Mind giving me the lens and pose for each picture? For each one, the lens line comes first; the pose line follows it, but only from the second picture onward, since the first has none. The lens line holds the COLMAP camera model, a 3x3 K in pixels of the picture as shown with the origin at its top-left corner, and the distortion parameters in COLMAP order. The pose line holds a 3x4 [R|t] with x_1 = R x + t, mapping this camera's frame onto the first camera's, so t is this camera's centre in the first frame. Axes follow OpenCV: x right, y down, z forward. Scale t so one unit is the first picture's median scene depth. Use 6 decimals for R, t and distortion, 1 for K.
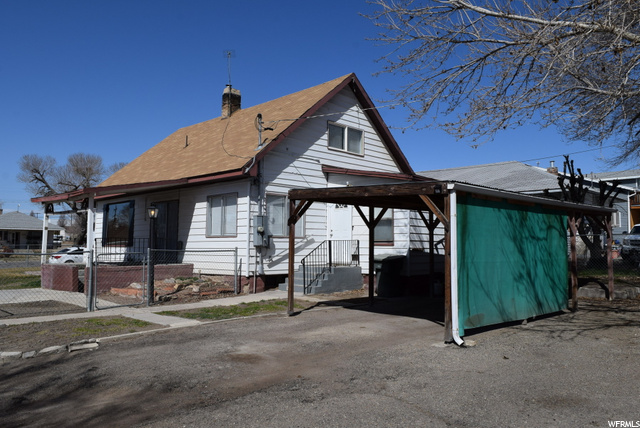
lens RADIAL K [[493.6, 0, 320.0], [0, 493.6, 214.0], [0, 0, 1]] dist [-0.014904, -0.001012]
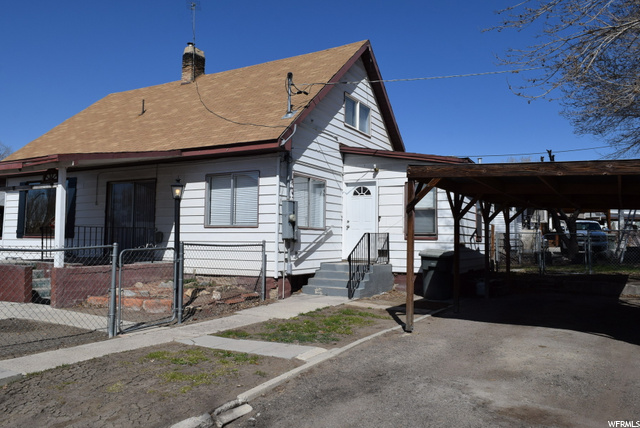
lens RADIAL K [[493.6, 0, 320.0], [0, 493.6, 214.0], [0, 0, 1]] dist [-0.014904, -0.001012]
pose [[0.965603, 0.020358, 0.259224, -0.268730], [-0.023947, 0.999656, 0.010694, 0.014069], [-0.258917, -0.016534, 0.965758, 0.210824]]
